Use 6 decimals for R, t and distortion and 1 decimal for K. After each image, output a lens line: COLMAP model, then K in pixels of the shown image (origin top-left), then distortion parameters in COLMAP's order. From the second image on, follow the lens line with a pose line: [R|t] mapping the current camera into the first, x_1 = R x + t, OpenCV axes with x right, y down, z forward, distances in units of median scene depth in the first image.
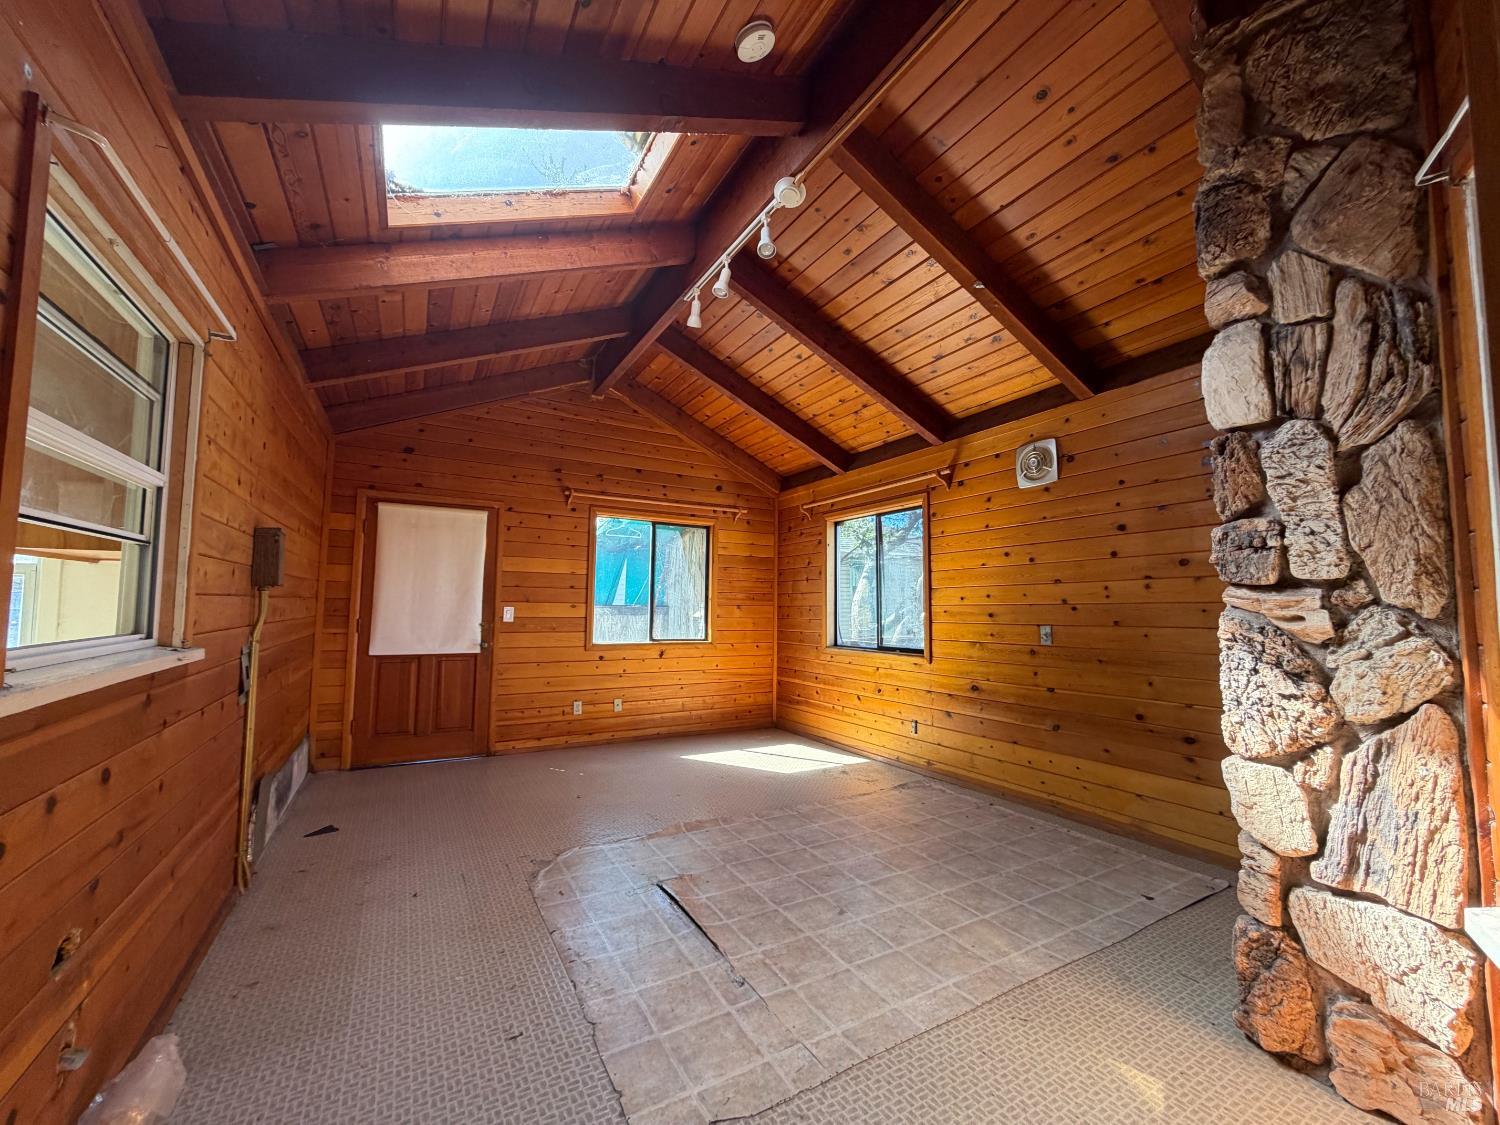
lens RADIAL K [[596.6, 0, 741.4], [0, 596.6, 559.8], [0, 0, 1]] dist [-0.000574, -0.000173]
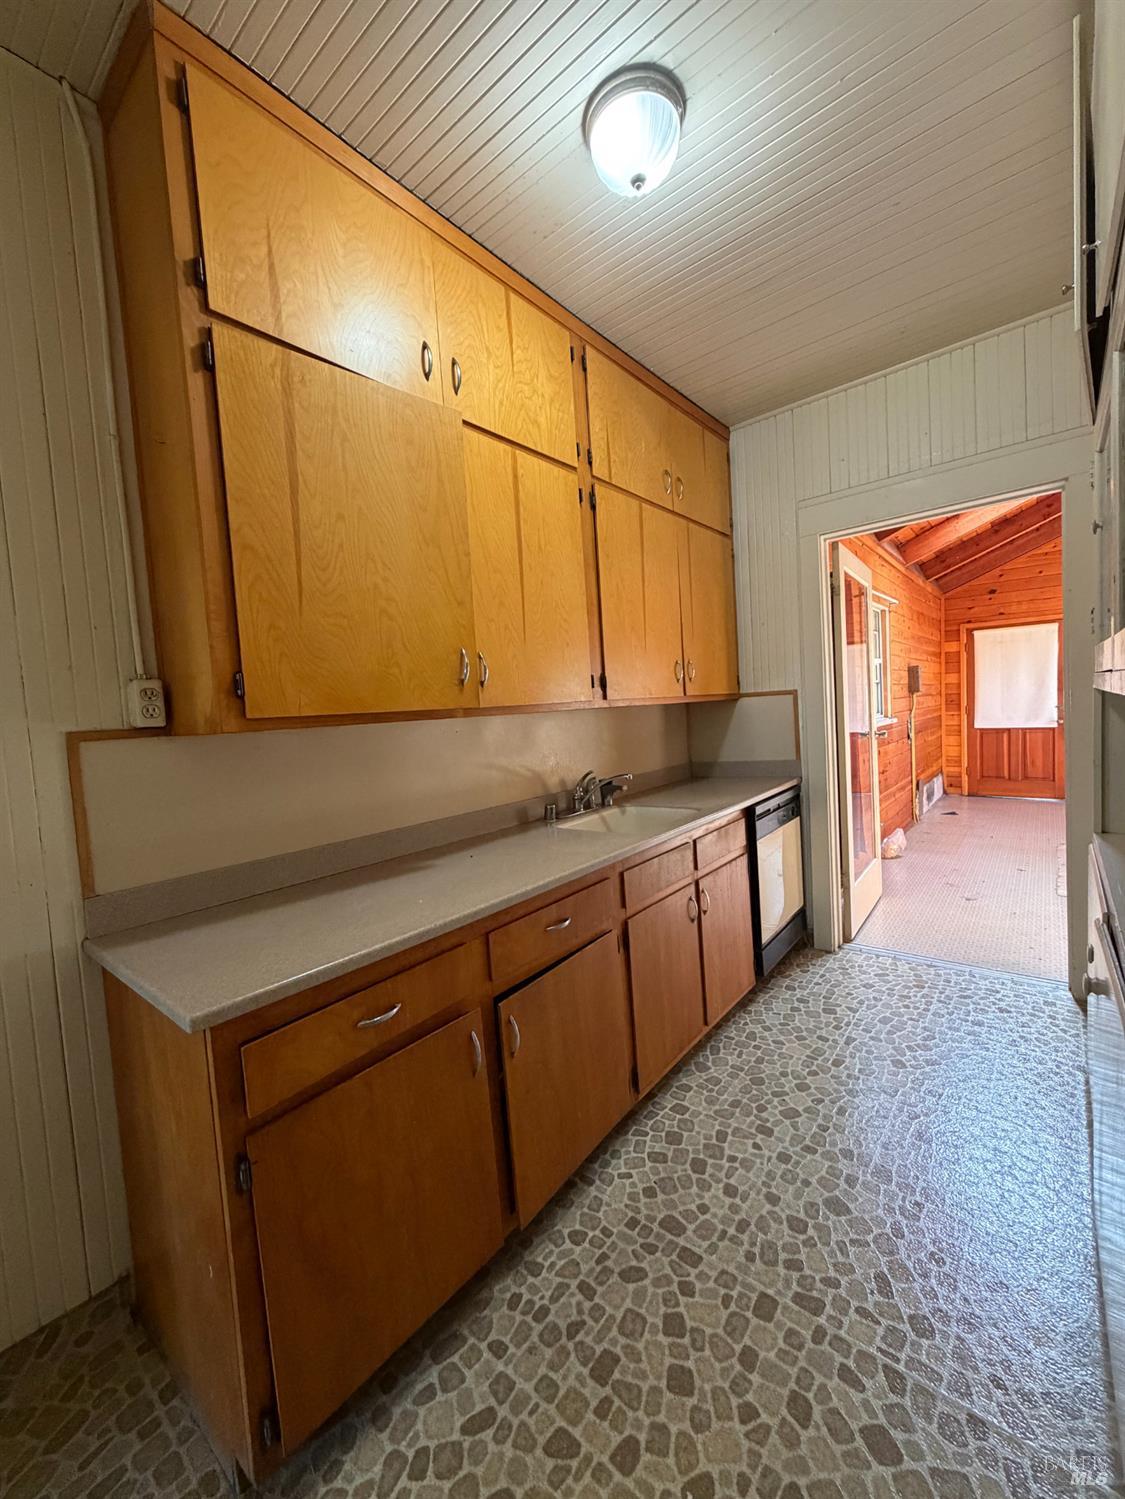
lens RADIAL K [[596.2, 0, 568.2], [0, 596.2, 745.7], [0, 0, 1]] dist [-0.000574, -0.000173]
pose [[0.370026, 0.026776, -0.928635, 0.489120], [0.125736, 0.988944, 0.078616, -0.059411], [0.920473, -0.145853, 0.362568, -0.630322]]
